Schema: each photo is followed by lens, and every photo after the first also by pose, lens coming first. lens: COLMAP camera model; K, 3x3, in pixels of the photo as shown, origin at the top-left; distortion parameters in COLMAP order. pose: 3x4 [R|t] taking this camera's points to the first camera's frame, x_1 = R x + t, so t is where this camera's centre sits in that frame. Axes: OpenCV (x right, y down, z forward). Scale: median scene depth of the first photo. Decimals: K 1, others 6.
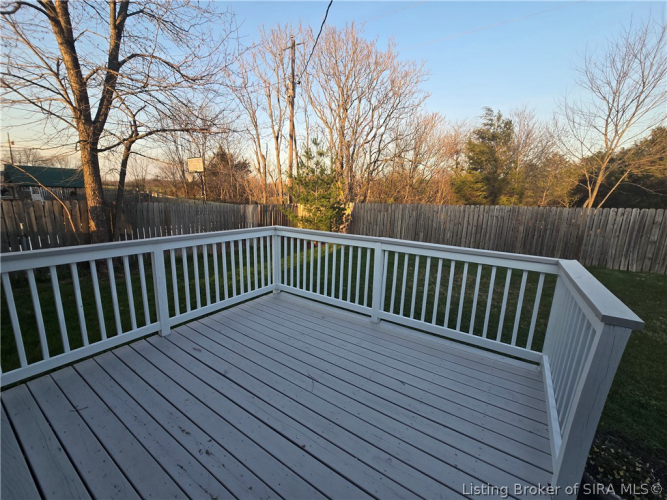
lens RADIAL K [[271.9, 0, 333.5], [0, 271.9, 250.0], [0, 0, 1]] dist [-0.000118, 0.000457]
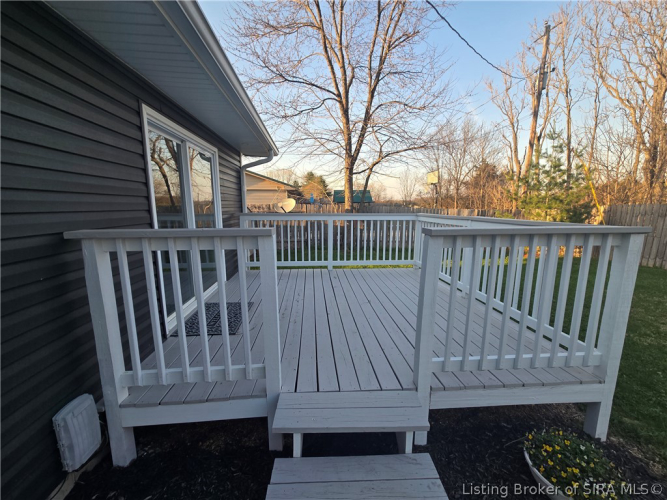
lens RADIAL K [[271.9, 0, 333.5], [0, 271.9, 250.0], [0, 0, 1]] dist [-0.000118, 0.000457]
pose [[0.618711, 0.100198, -0.779203, 0.652688], [-0.143392, 0.989575, 0.013393, 0.144038], [0.772422, 0.103445, 0.626629, -0.071356]]
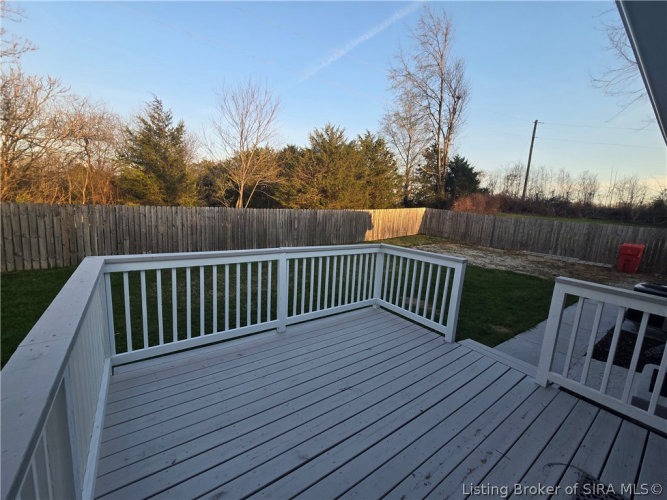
lens RADIAL K [[271.9, 0, 333.5], [0, 271.9, 250.0], [0, 0, 1]] dist [-0.000118, 0.000457]
pose [[0.349321, -0.148761, 0.925119, -0.686242], [0.151060, 0.983343, 0.101084, -0.108661], [-0.924746, 0.104438, 0.365974, 0.434801]]
